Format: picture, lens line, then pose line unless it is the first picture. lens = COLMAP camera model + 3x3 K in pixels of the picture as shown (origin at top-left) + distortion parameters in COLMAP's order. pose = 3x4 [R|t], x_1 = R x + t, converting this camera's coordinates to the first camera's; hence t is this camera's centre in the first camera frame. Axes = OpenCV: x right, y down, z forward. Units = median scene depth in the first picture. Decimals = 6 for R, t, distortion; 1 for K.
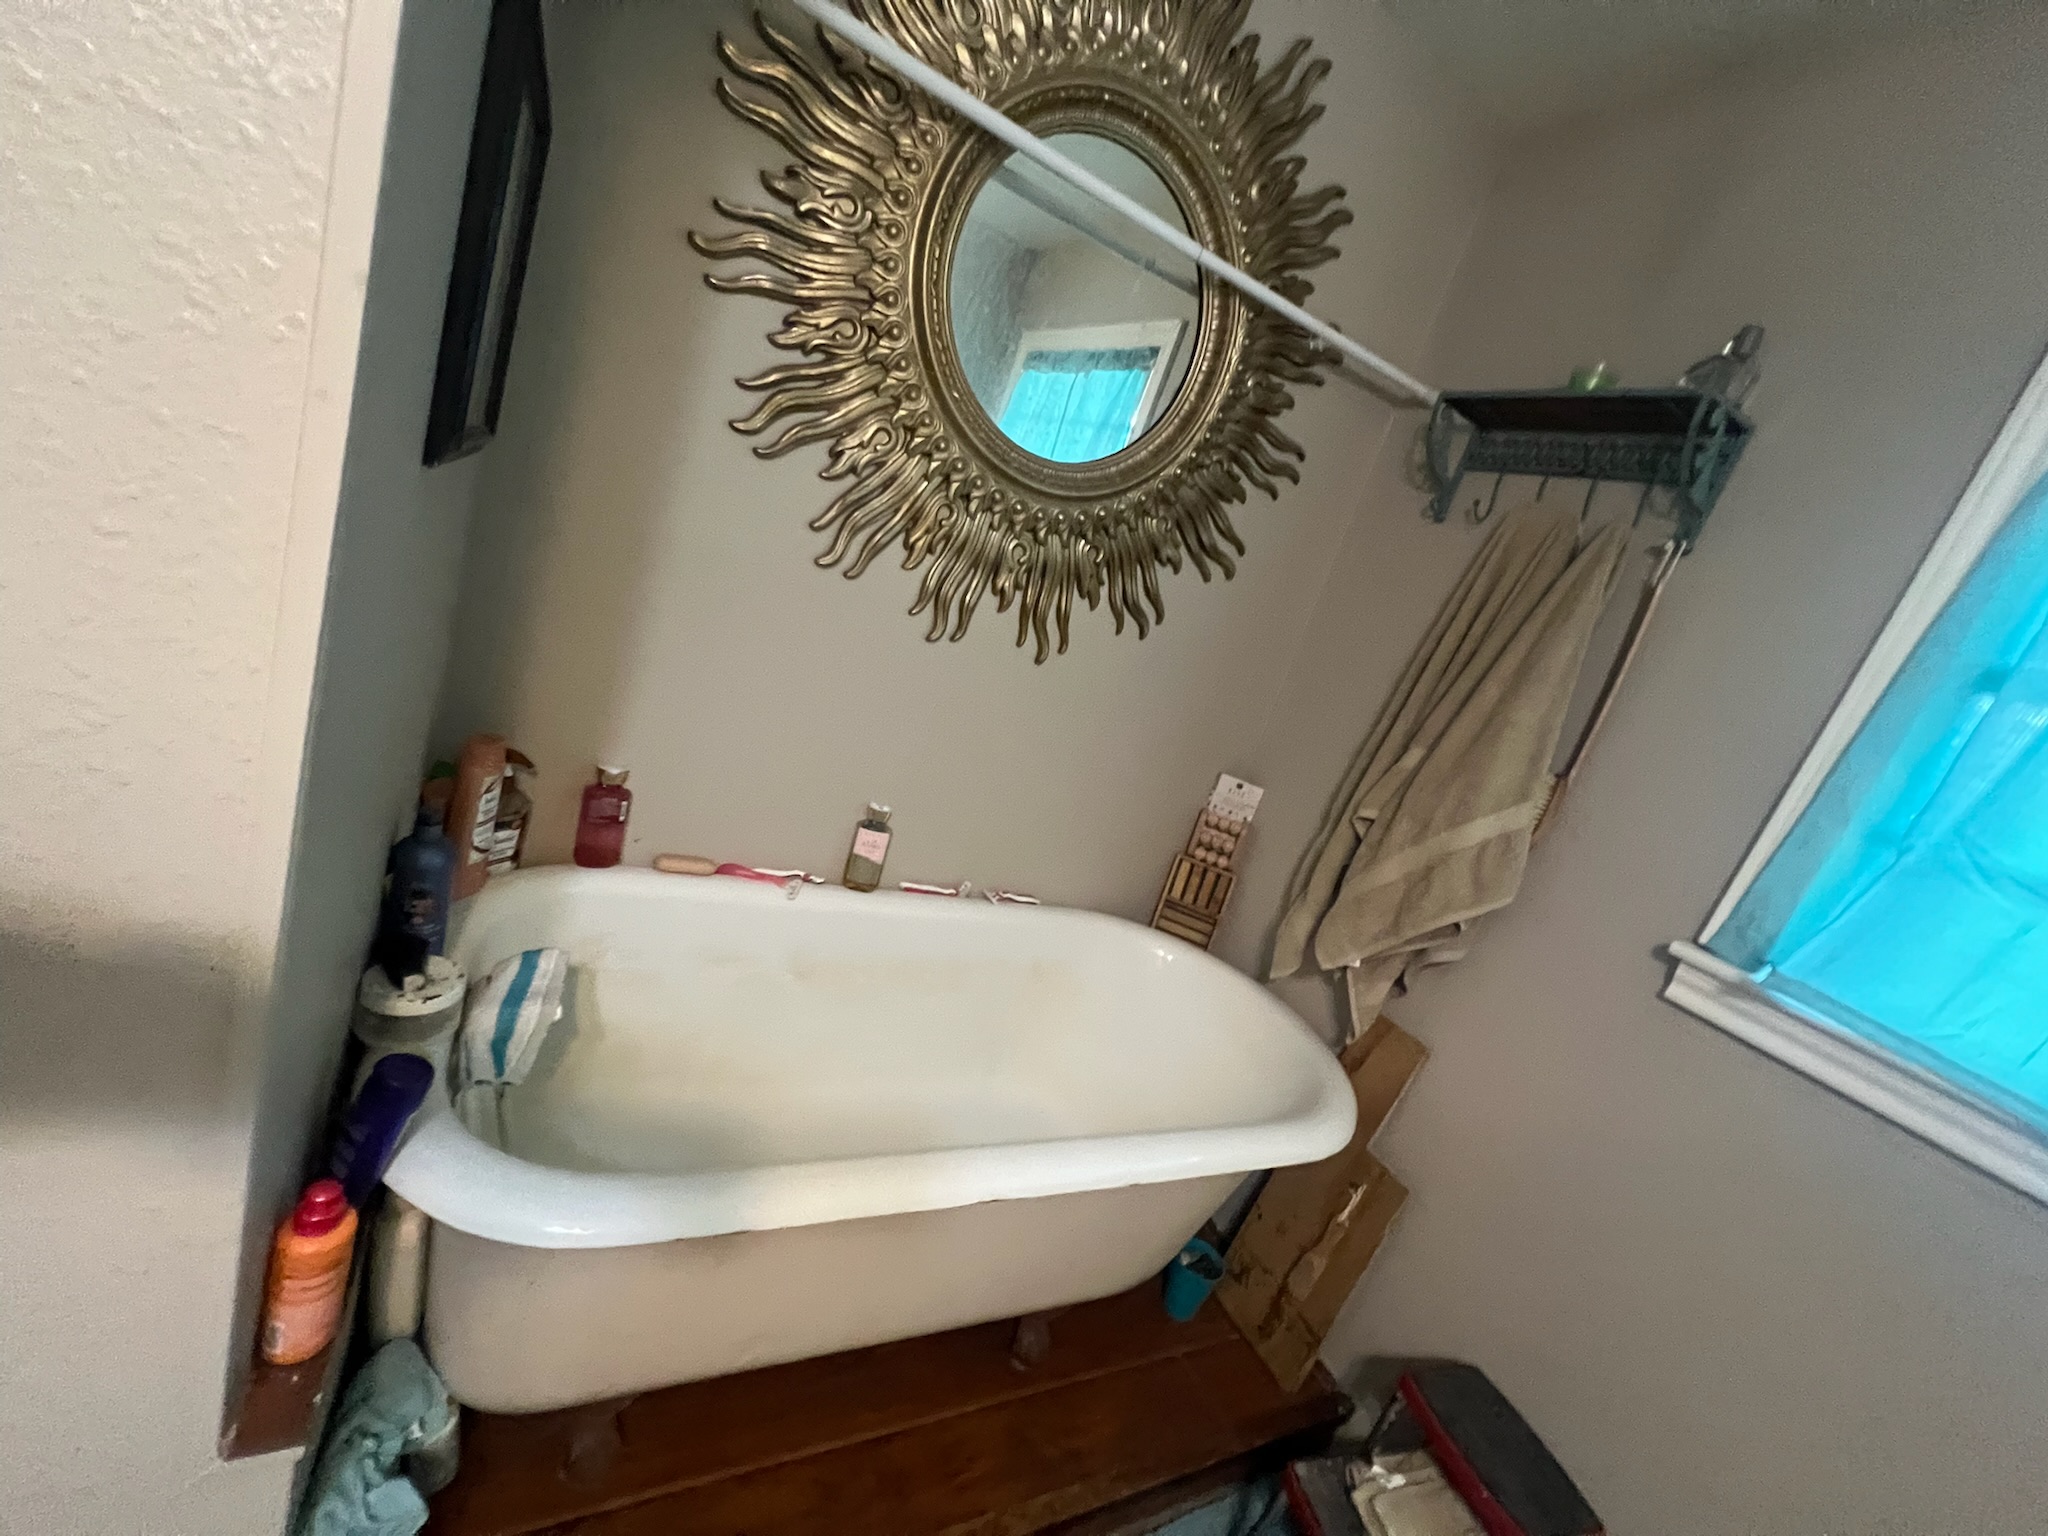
lens RADIAL K [[812.3, 0, 1024.4], [0, 812.3, 768.3], [0, 0, 1]] dist [-0.003248, 0.000968]
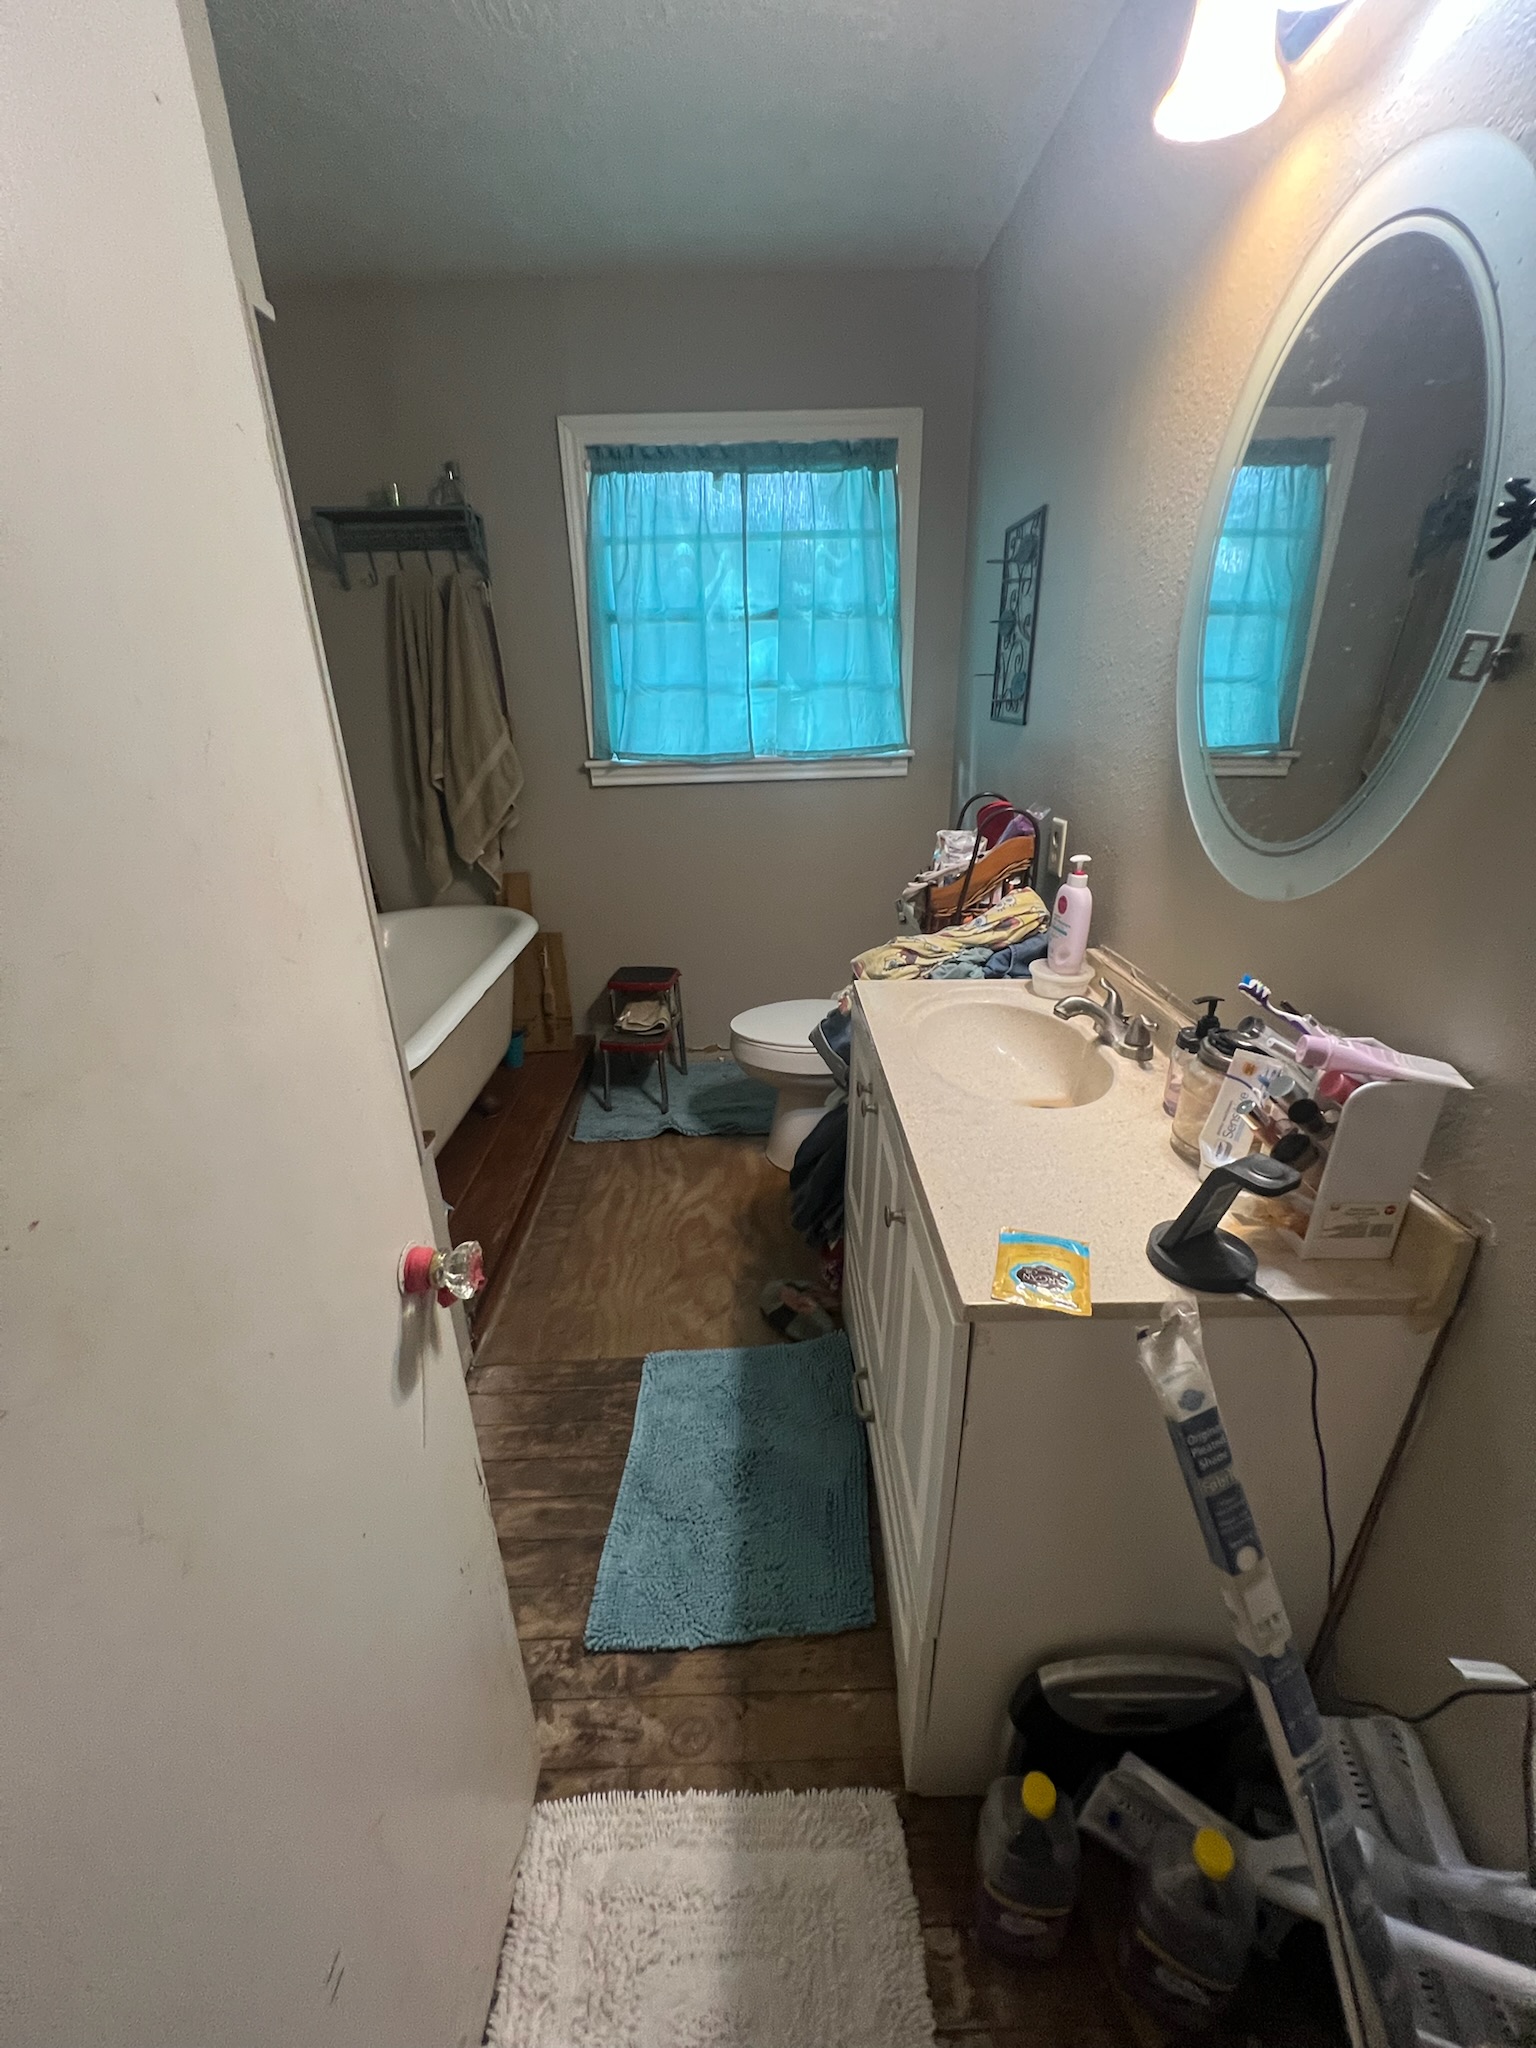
lens RADIAL K [[812.3, 0, 764.1], [0, 812.3, 1022.9], [0, 0, 1]] dist [-0.003248, 0.000968]
pose [[0.413816, -0.625403, 0.661534, -0.844165], [0.382373, 0.778871, 0.497142, -0.141708], [-0.826164, 0.047228, 0.561446, -0.599759]]
